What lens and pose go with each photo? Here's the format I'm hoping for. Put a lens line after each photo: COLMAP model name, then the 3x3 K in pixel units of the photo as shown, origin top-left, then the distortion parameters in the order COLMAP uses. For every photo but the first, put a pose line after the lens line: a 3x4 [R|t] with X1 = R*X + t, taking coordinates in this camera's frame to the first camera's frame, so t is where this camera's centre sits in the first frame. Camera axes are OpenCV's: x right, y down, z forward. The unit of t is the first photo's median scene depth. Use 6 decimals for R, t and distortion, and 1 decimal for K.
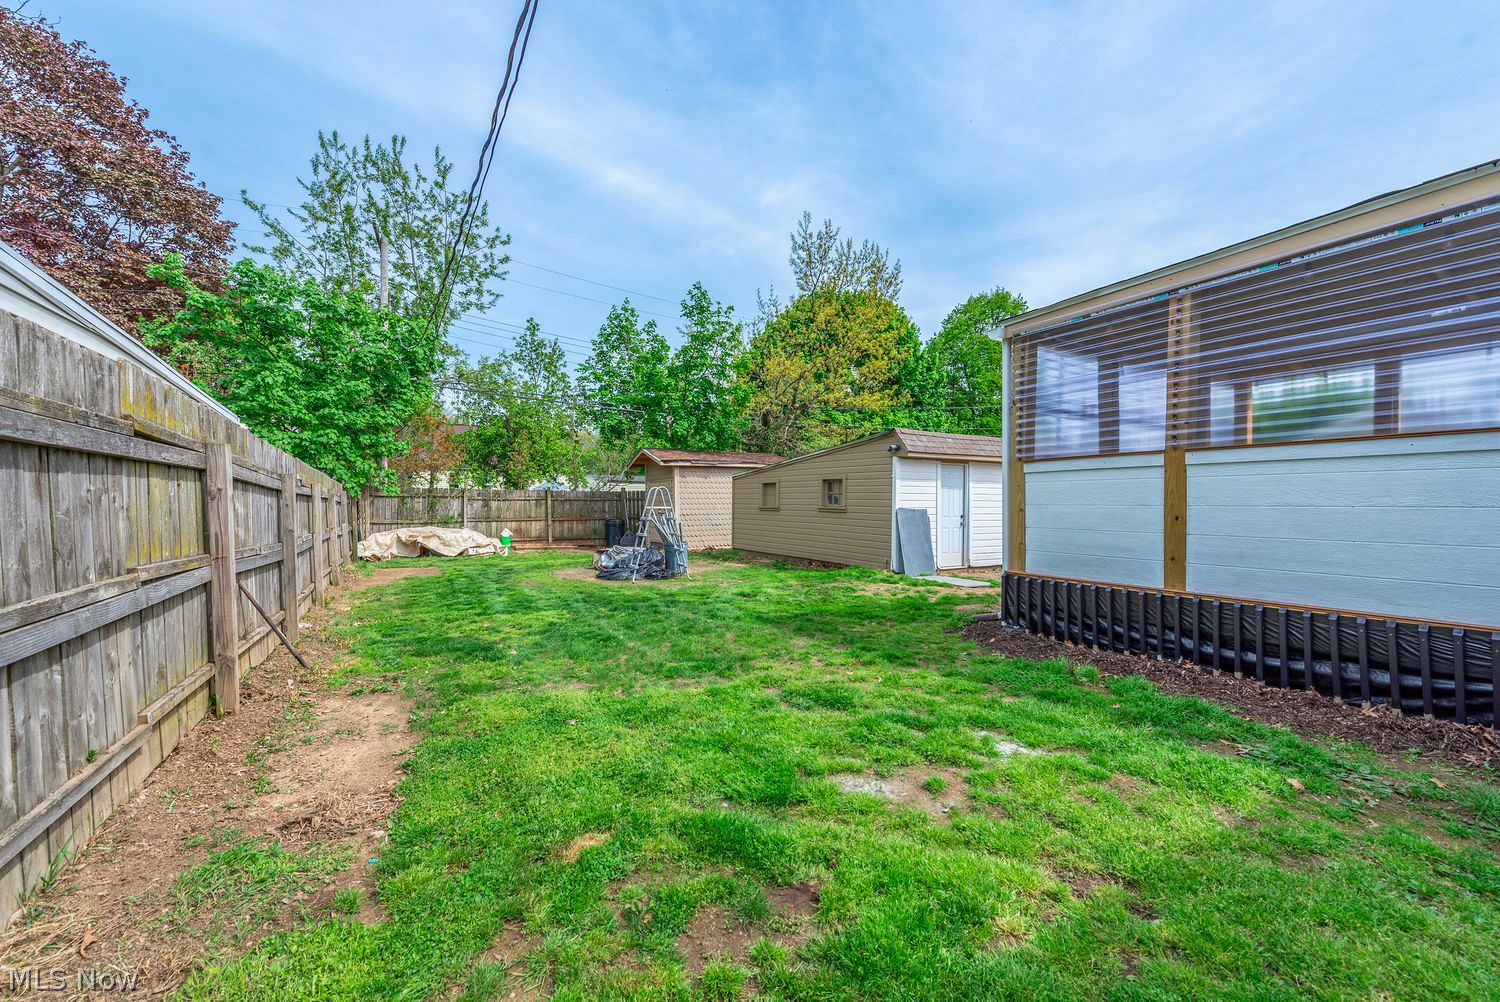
lens RADIAL K [[579.9, 0, 741.9], [0, 579.9, 514.3], [0, 0, 1]] dist [0.000605, -0.000256]
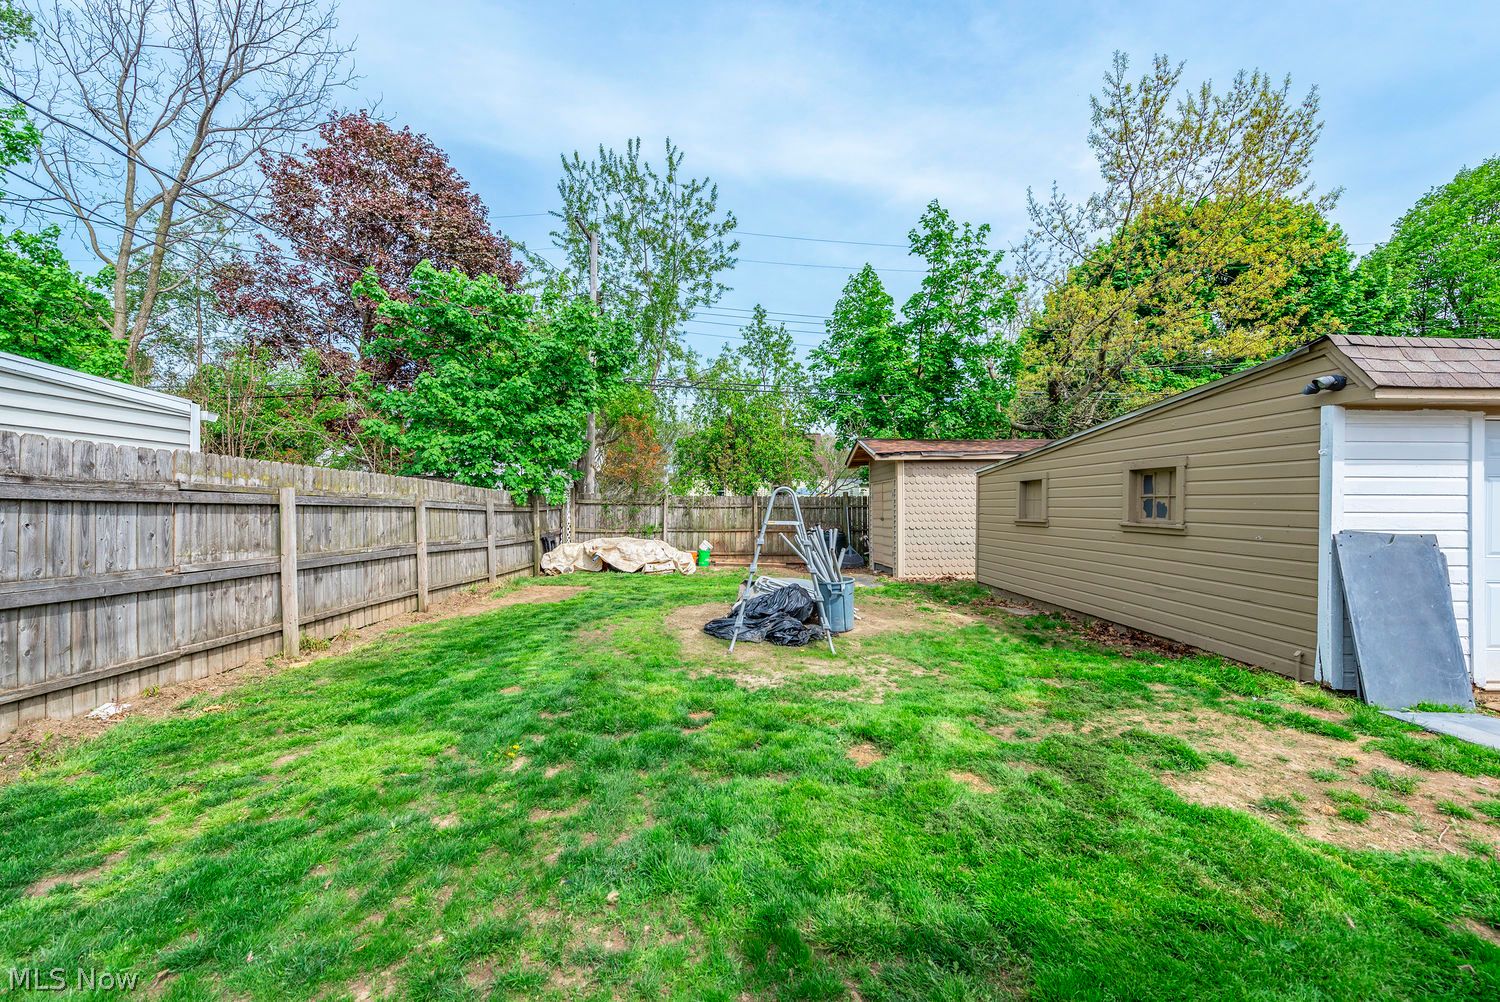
lens RADIAL K [[579.9, 0, 741.9], [0, 579.9, 514.3], [0, 0, 1]] dist [0.000605, -0.000256]
pose [[0.879150, 0.005950, -0.476508, 0.054434], [-0.011310, 0.999901, -0.008383, -0.008122], [0.476411, 0.012760, 0.879130, 0.255034]]
